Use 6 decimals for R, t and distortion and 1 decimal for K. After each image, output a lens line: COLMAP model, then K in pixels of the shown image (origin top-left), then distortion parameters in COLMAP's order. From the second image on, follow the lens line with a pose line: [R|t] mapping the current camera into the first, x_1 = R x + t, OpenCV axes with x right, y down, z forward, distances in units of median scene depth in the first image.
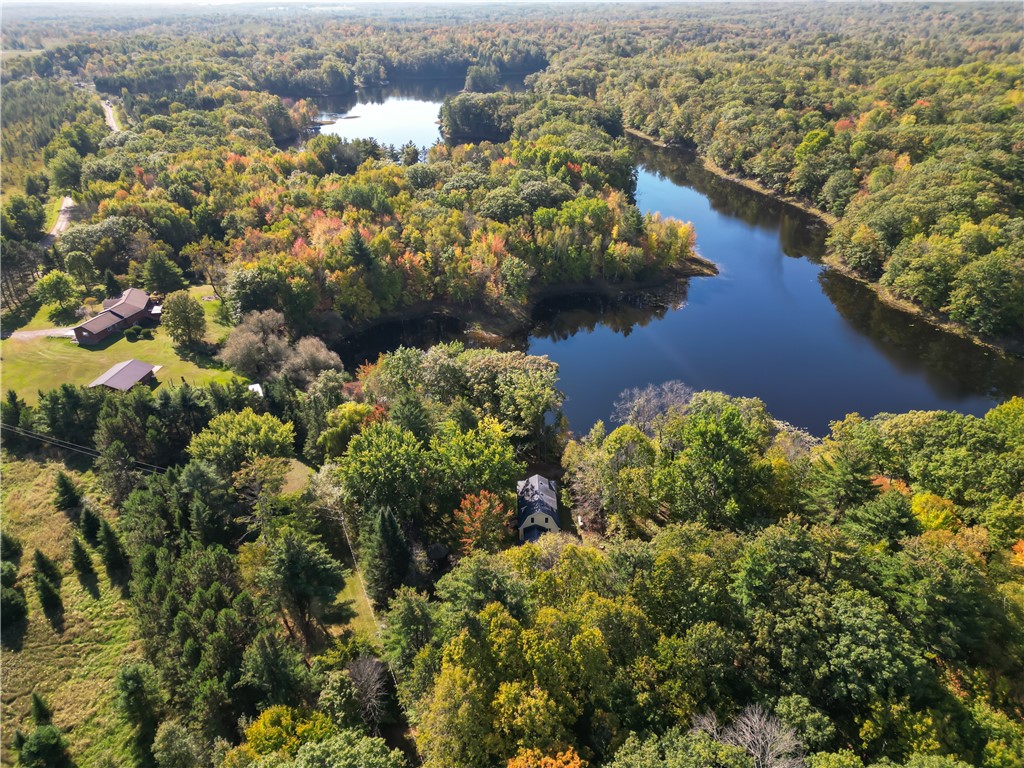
lens RADIAL K [[712.8, 0, 510.2], [0, 712.8, 386.6], [0, 0, 1]] dist [0.074727, -0.070588]
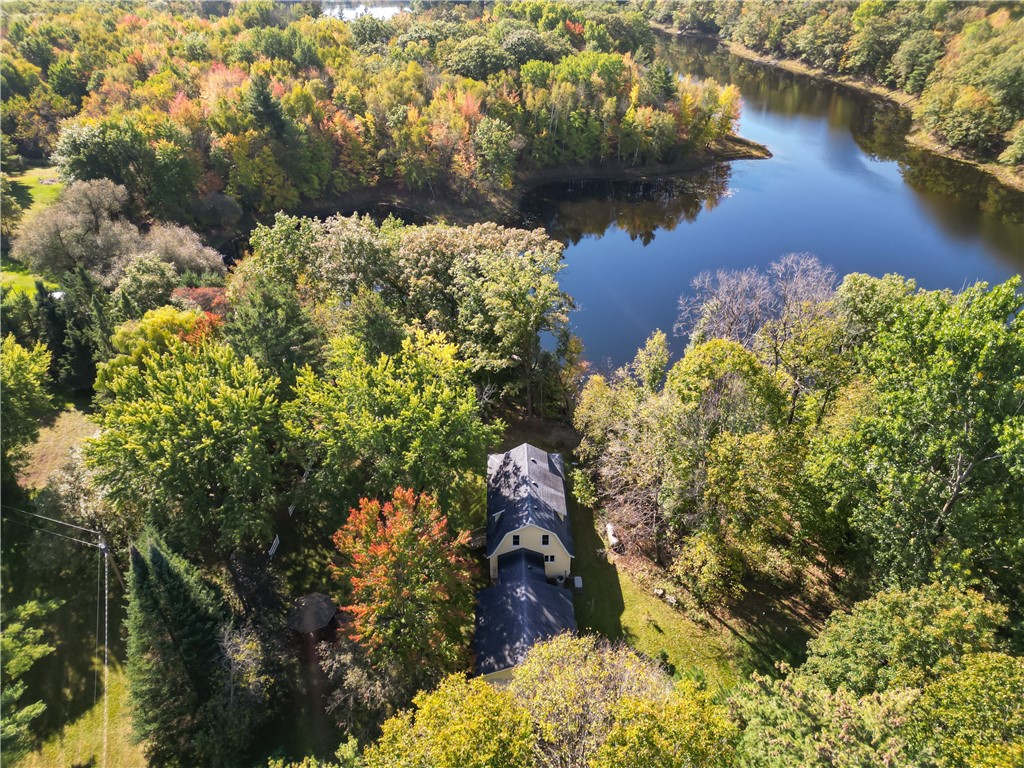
lens RADIAL K [[712.8, 0, 510.2], [0, 712.8, 386.6], [0, 0, 1]] dist [0.074727, -0.070588]
pose [[0.999901, -0.010006, 0.009845, 0.011622], [0.009261, 0.997288, 0.073016, 0.024030], [-0.010549, -0.072917, 0.997282, 0.261725]]
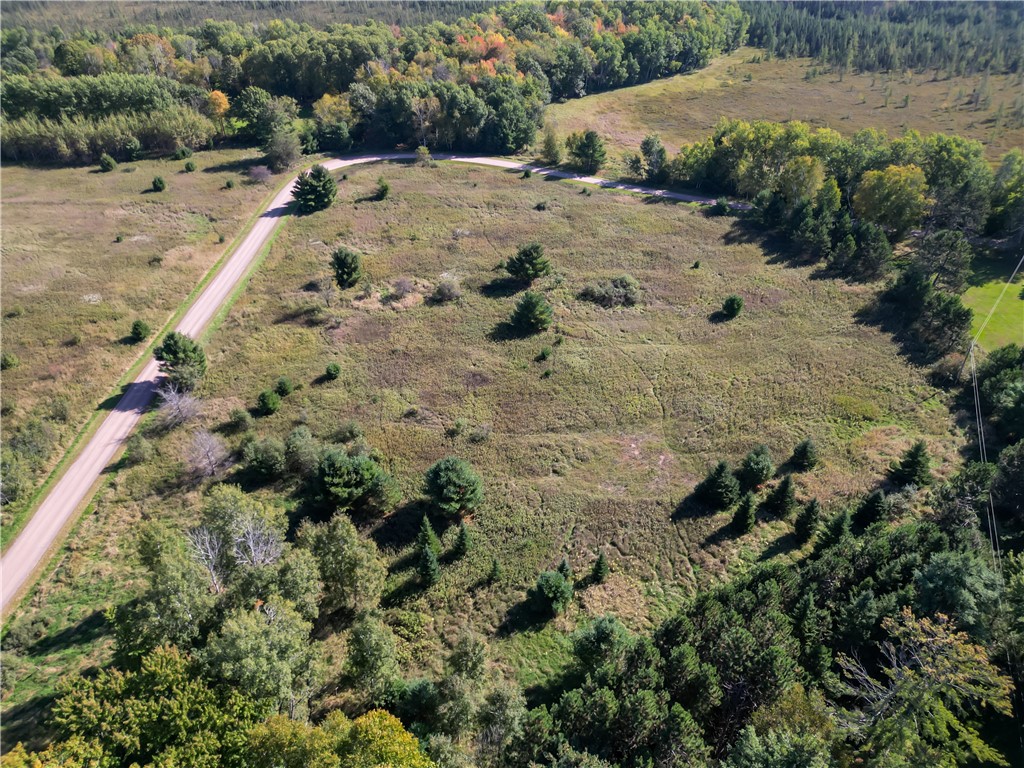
lens RADIAL K [[712.8, 0, 510.2], [0, 712.8, 386.6], [0, 0, 1]] dist [0.074727, -0.070588]
pose [[-0.057999, 0.567730, -0.821169, -0.005575], [-0.478879, 0.705920, 0.521874, -0.058282], [0.875963, 0.423509, 0.230932, 0.225235]]
